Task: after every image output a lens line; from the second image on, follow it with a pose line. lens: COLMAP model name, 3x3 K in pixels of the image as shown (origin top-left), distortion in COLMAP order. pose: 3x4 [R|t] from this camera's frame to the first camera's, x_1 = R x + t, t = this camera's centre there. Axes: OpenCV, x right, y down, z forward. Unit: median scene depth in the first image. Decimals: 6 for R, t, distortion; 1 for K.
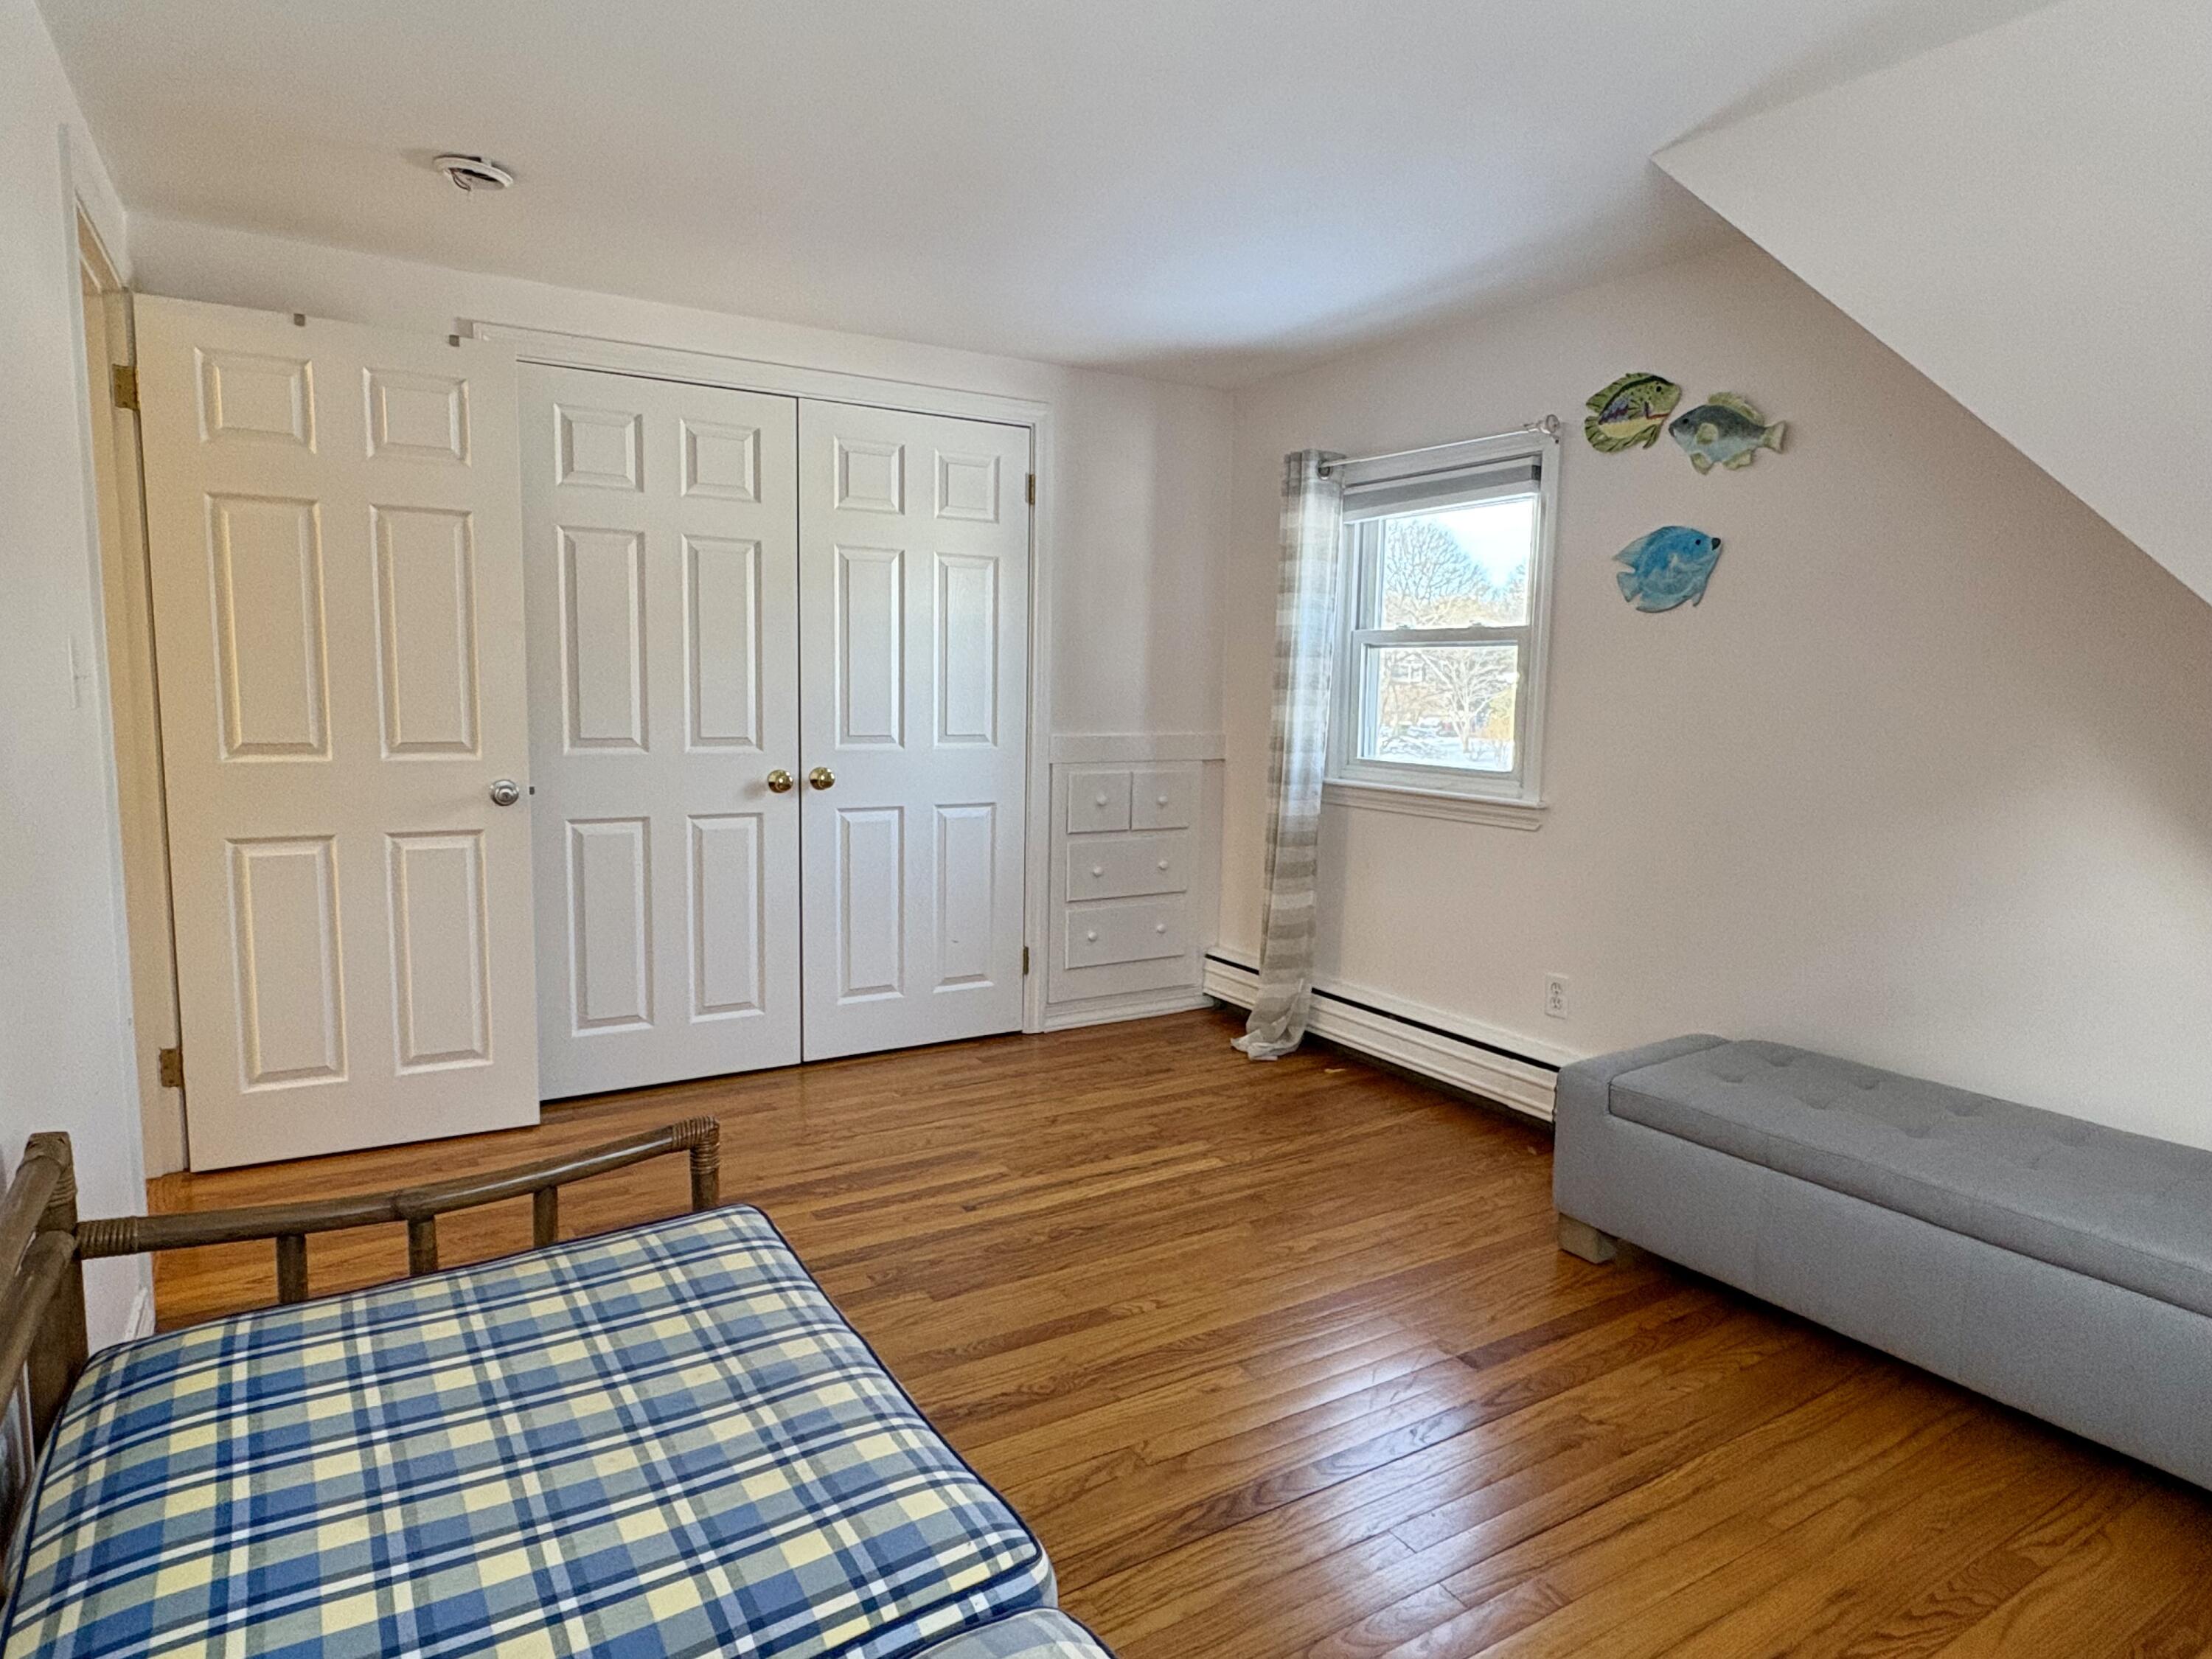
lens RADIAL K [[1290.6, 0, 1106.0], [0, 1290.6, 829.5], [0, 0, 1]] dist [0.001365, 0.000407]
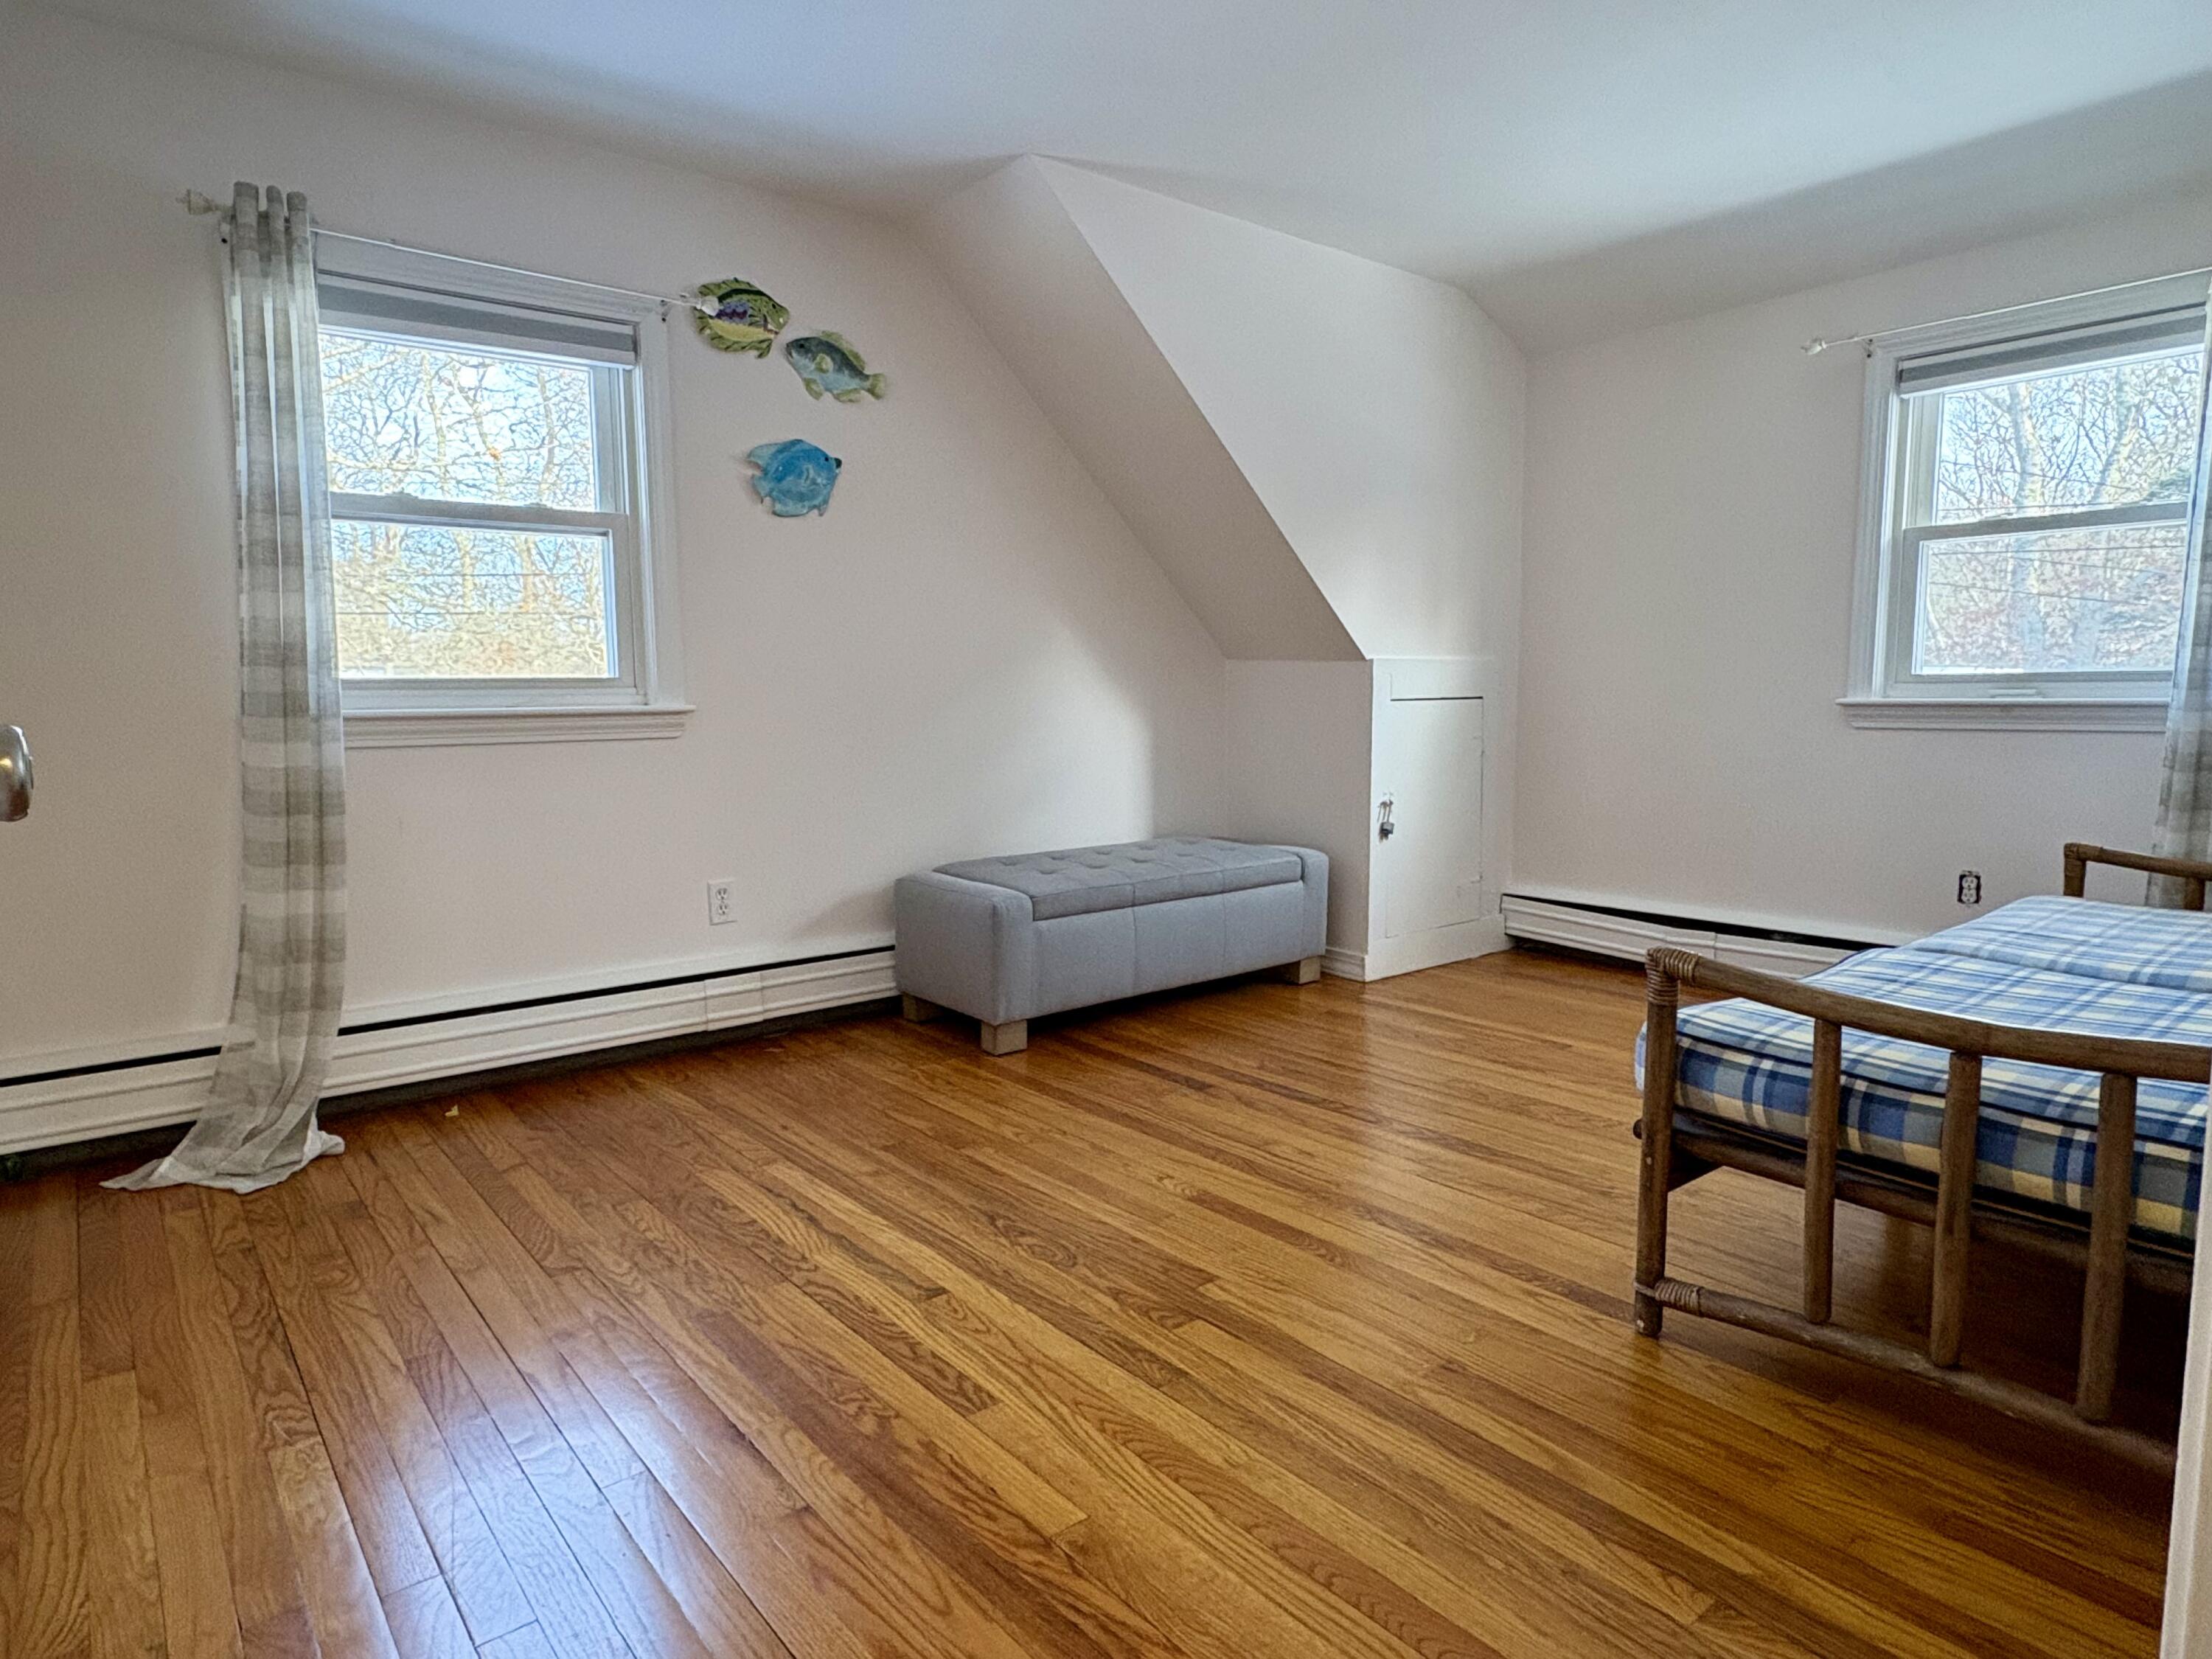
lens RADIAL K [[1287.4, 0, 1106.0], [0, 1287.4, 829.5], [0, 0, 1]] dist [-0.002038, 0.000126]
pose [[-0.132463, -0.121605, 0.983700, -0.707820], [0.125393, 0.982416, 0.138332, -0.025701], [-0.983224, 0.141673, -0.114885, 0.899405]]
